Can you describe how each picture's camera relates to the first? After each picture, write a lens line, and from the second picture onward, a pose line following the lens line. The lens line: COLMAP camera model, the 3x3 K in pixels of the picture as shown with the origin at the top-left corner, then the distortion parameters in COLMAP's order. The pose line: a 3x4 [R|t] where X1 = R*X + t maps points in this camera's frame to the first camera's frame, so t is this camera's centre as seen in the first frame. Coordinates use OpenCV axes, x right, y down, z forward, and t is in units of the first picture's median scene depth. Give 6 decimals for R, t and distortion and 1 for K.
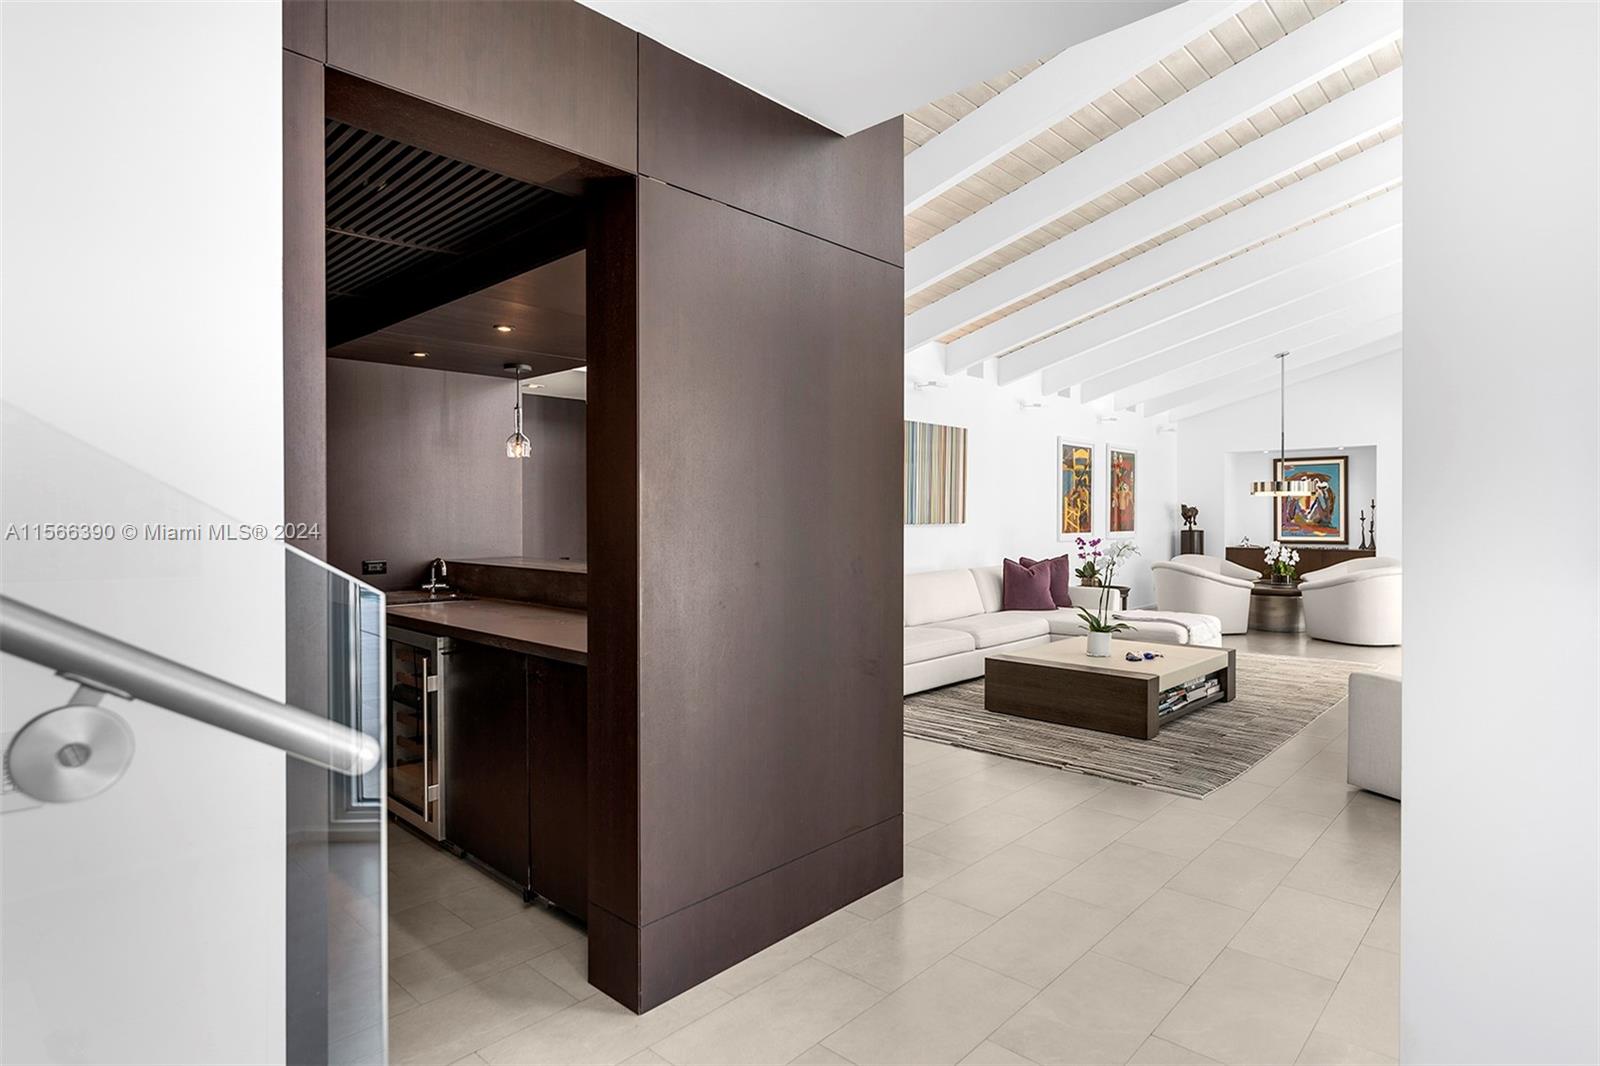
lens RADIAL K [[826.4, 0, 805.6], [0, 826.4, 528.6], [0, 0, 1]] dist [0.000784, 0.000263]
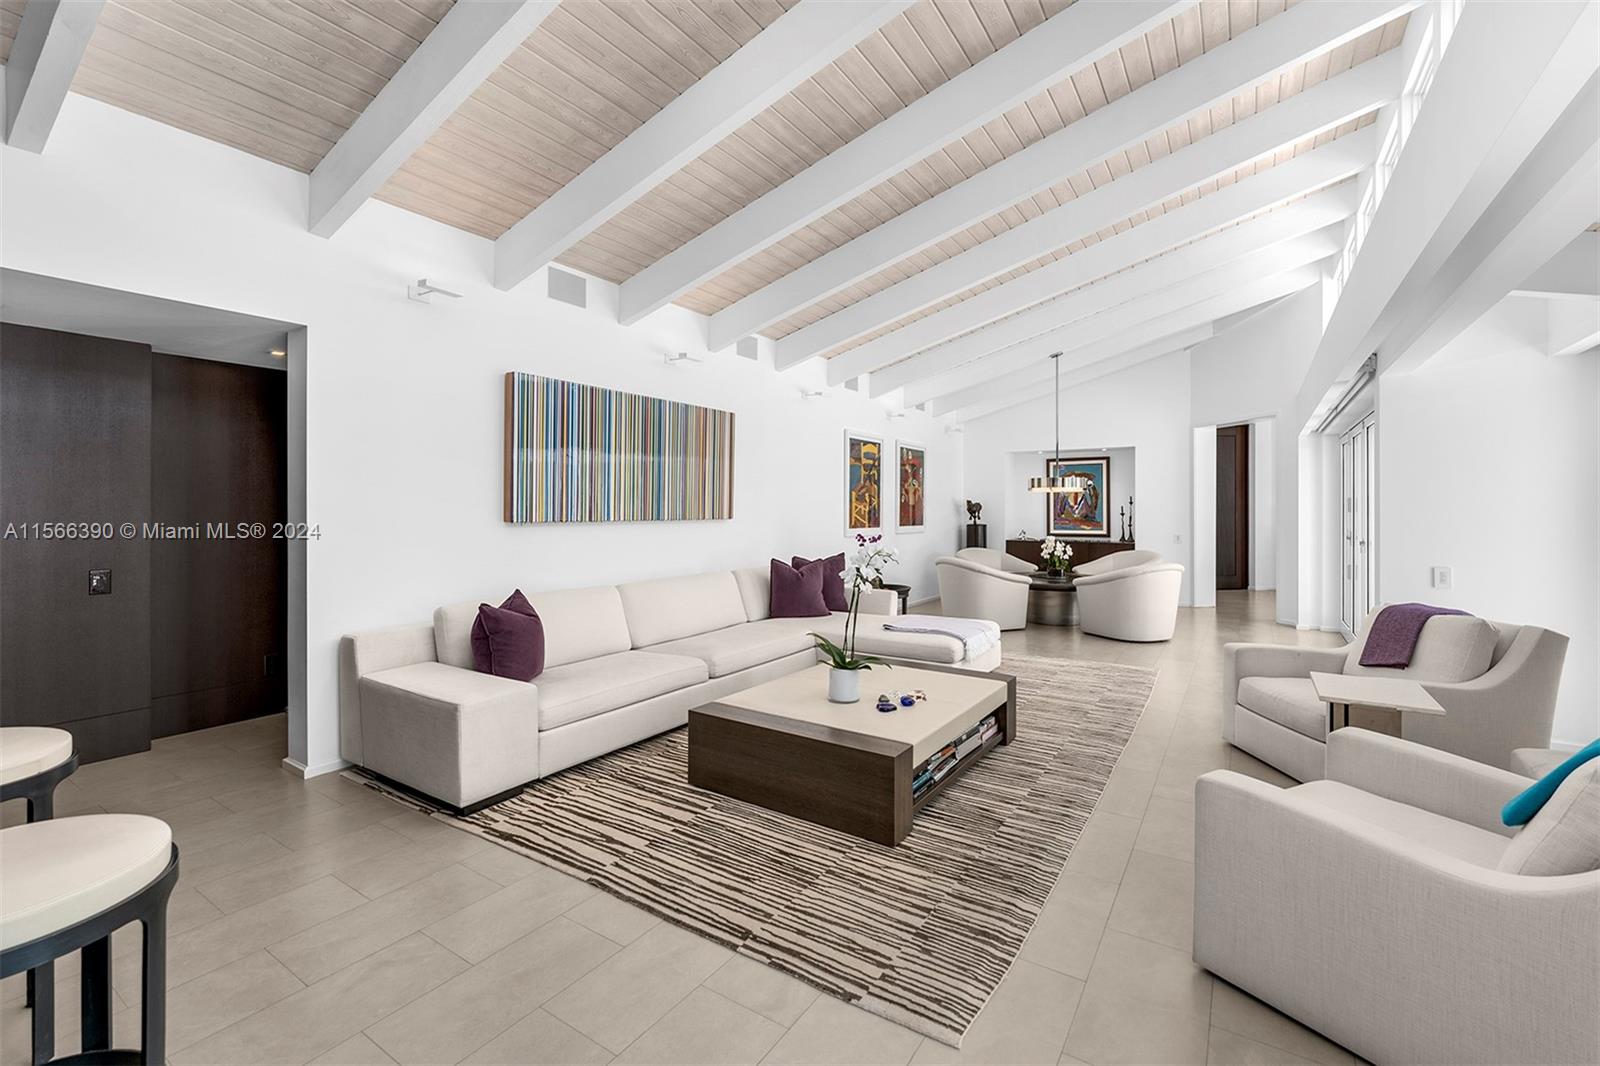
lens RADIAL K [[655.5, 0, 802.6], [0, 655.5, 517.6], [0, 0, 1]] dist [0.003770, 0.000668]
pose [[0.985891, 0.000120, 0.167391, 0.126721], [0.000632, 0.999990, -0.004440, -0.003893], [-0.167390, 0.004483, 0.985881, 0.245890]]
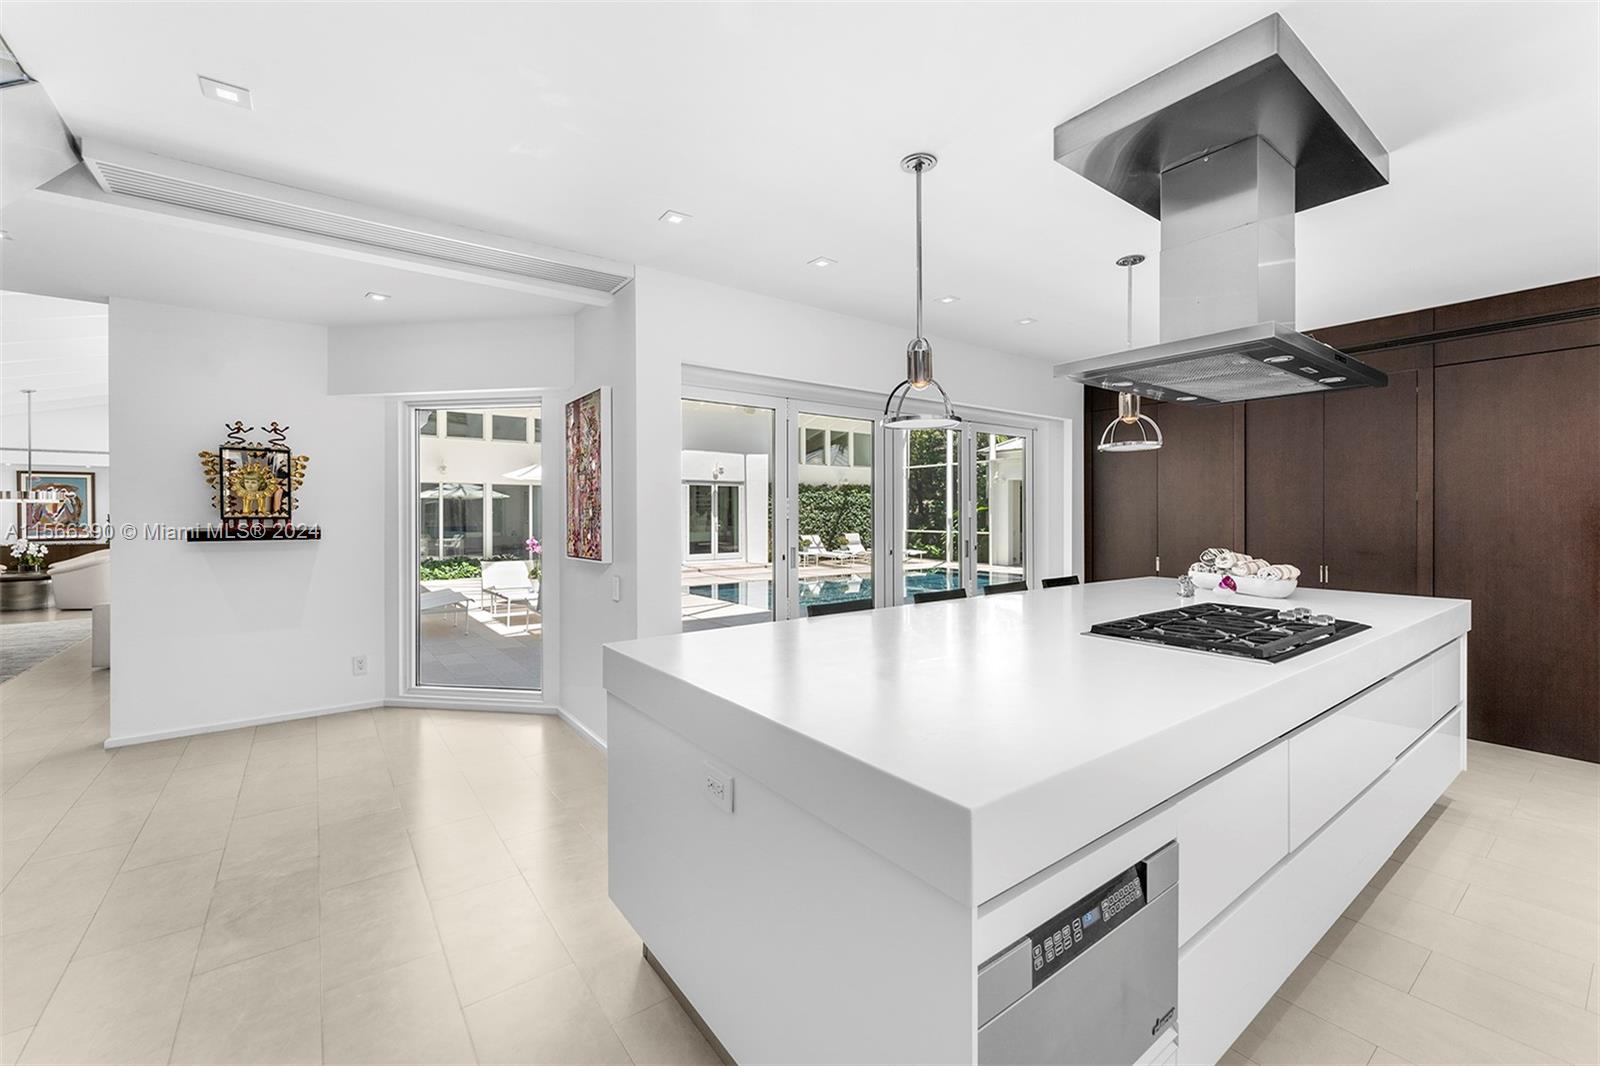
lens RADIAL K [[655.5, 0, 802.6], [0, 655.5, 517.6], [0, 0, 1]] dist [0.003770, 0.000668]
pose [[0.172580, 0.000545, 0.984995, -0.211429], [0.014284, 0.999893, -0.003056, 0.003246], [-0.984892, 0.014597, 0.172553, -0.335528]]
